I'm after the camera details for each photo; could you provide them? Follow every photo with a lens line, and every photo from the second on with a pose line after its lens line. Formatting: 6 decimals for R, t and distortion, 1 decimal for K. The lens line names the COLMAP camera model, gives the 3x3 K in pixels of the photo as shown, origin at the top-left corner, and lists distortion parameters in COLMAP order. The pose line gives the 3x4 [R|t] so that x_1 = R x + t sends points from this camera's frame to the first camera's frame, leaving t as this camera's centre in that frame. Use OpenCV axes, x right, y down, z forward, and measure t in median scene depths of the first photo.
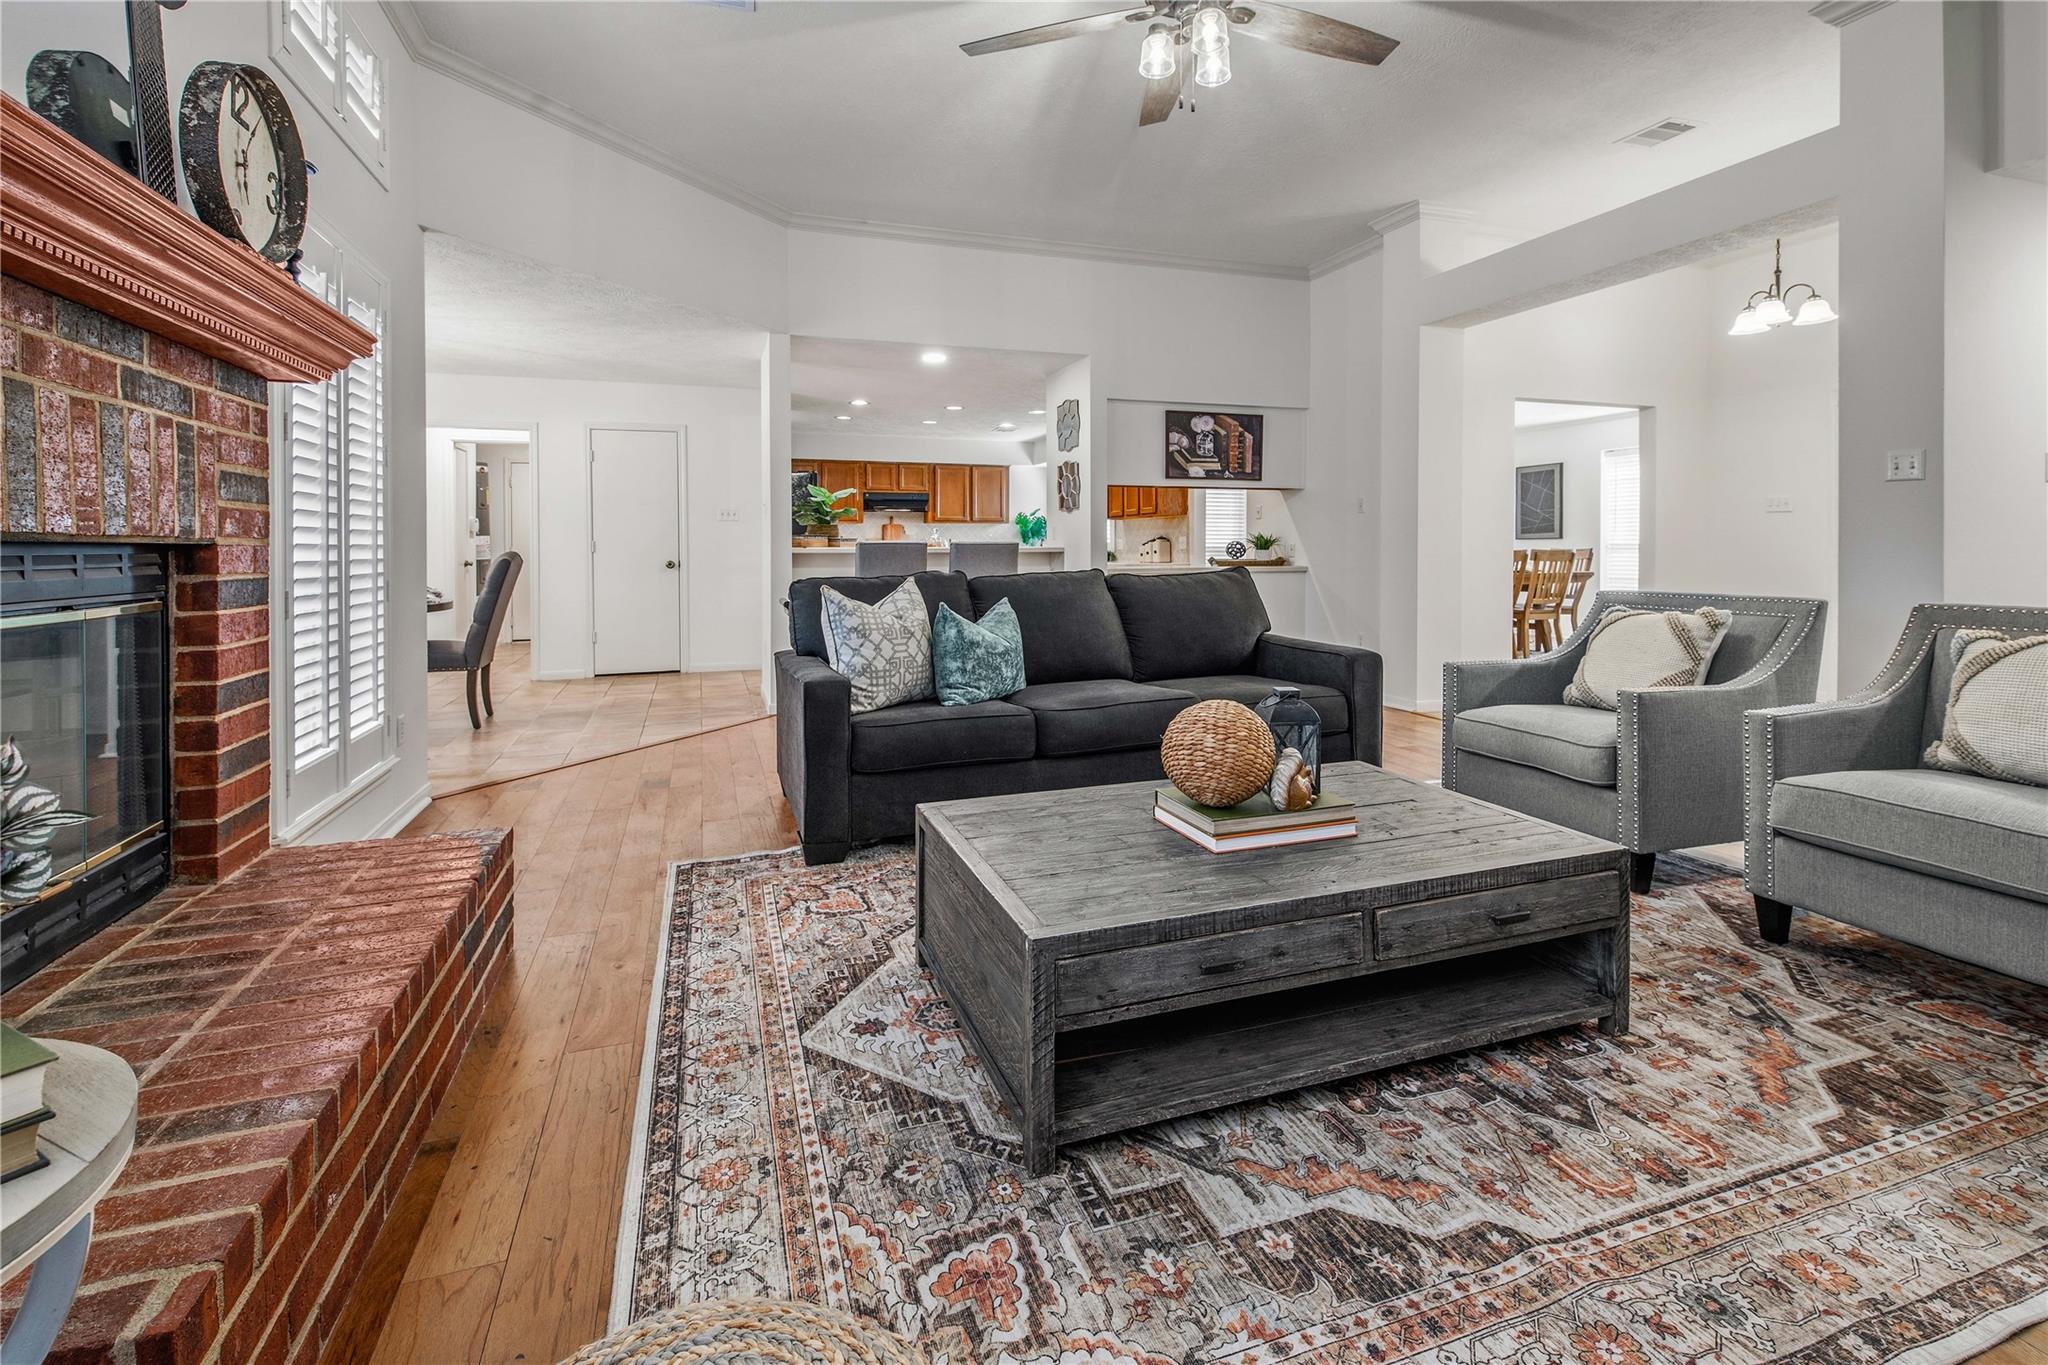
lens RADIAL K [[929.3, 0, 1006.1], [0, 929.3, 553.1], [0, 0, 1]] dist [0.015460, -0.006902]
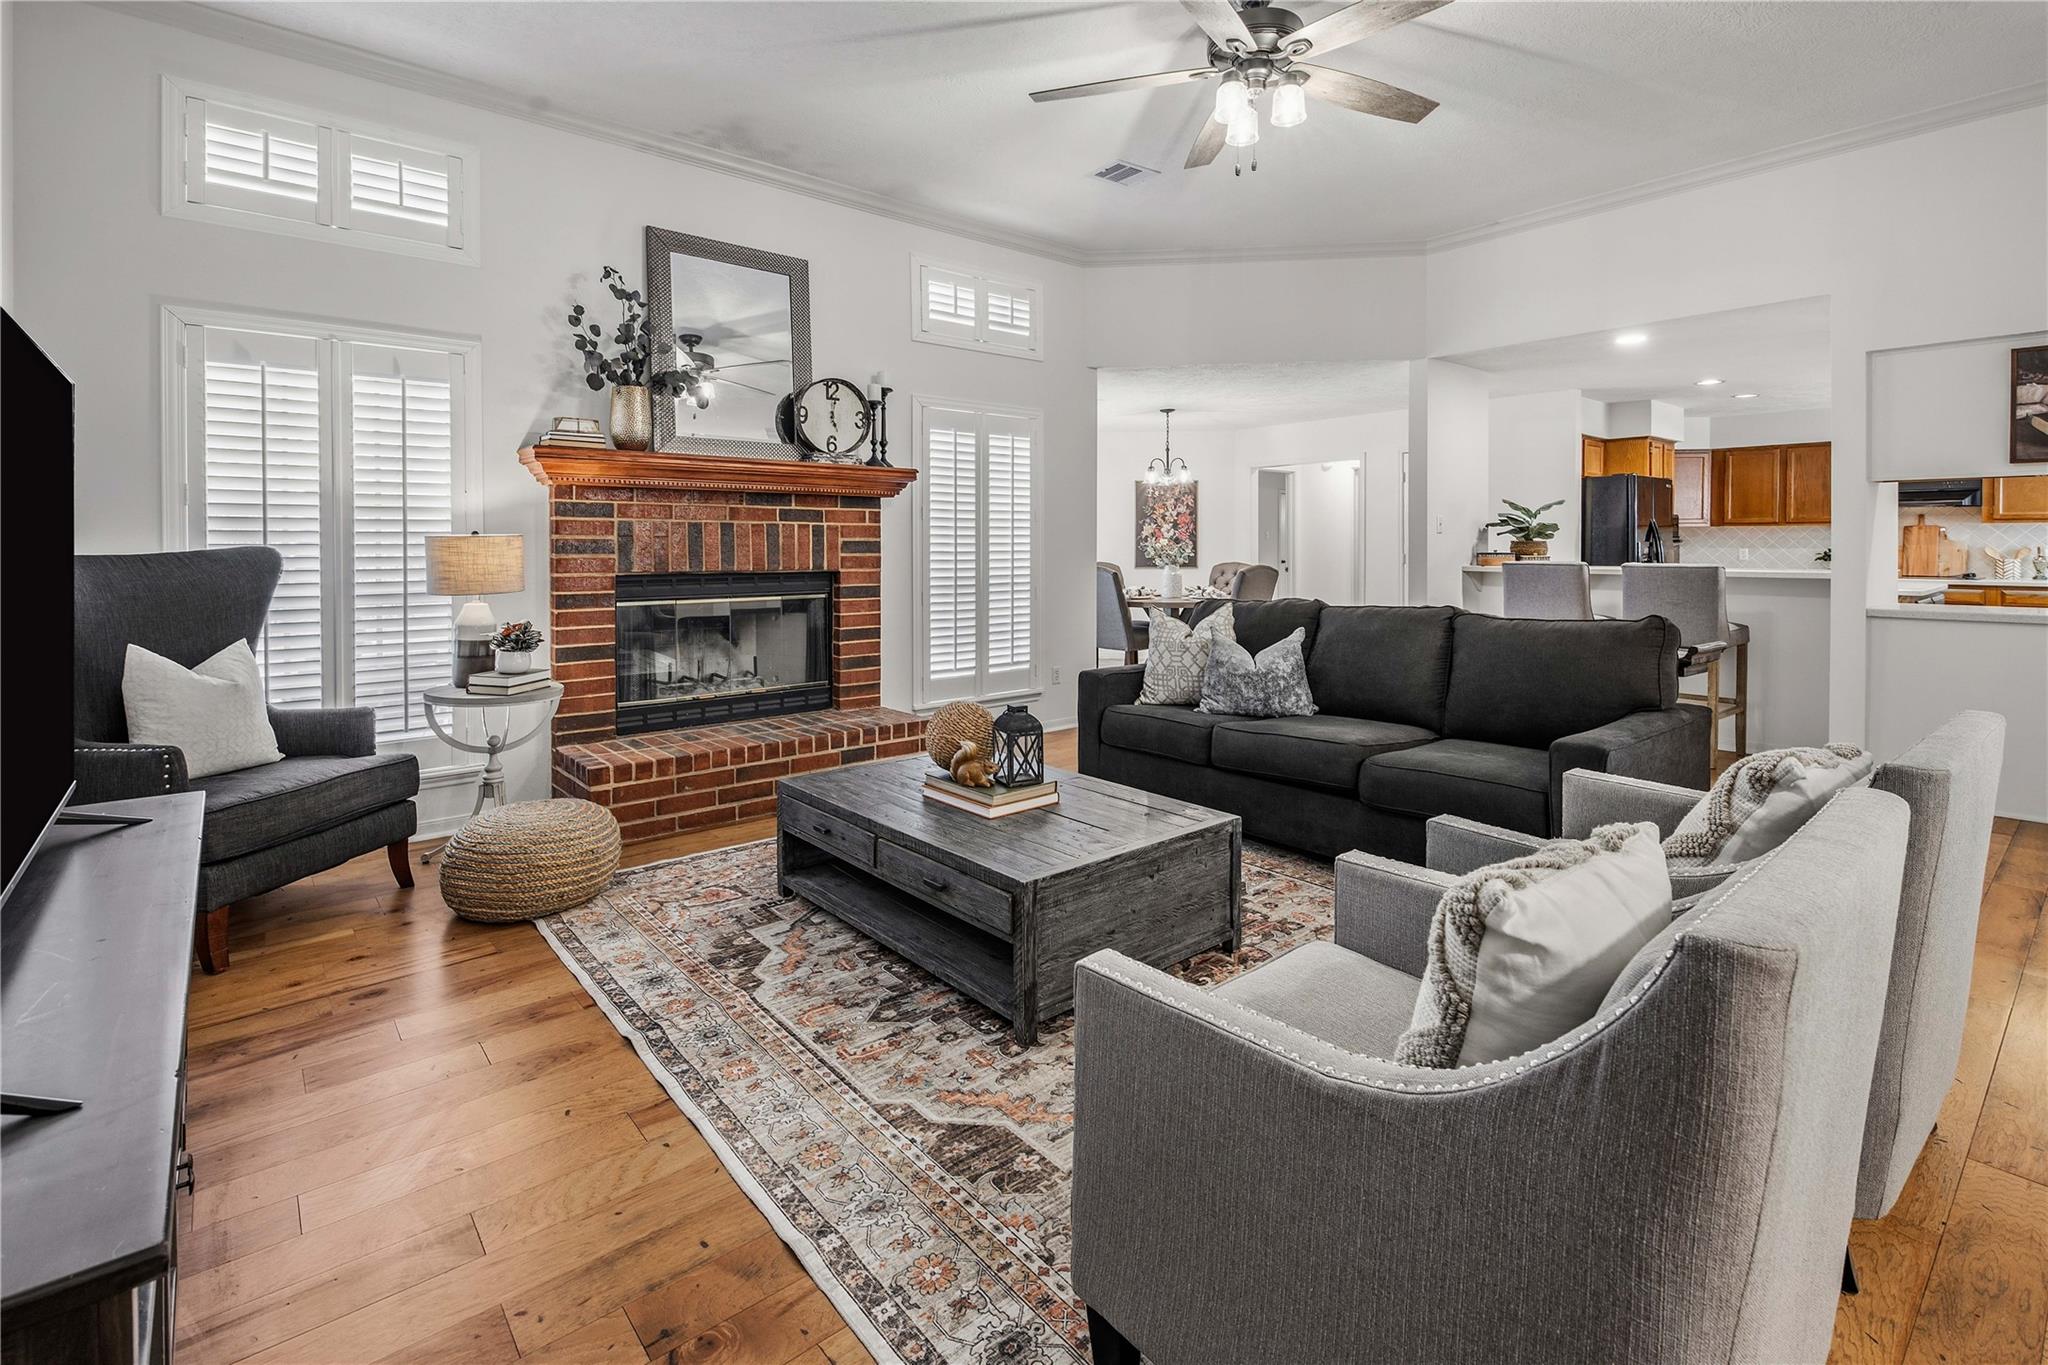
lens RADIAL K [[929.3, 0, 1006.1], [0, 929.3, 553.1], [0, 0, 1]] dist [0.015460, -0.006902]
pose [[0.351365, 0.013767, -0.936138, 2.032775], [0.002880, 0.999871, 0.015785, -0.130260], [0.936234, -0.008243, 0.351280, 0.692686]]
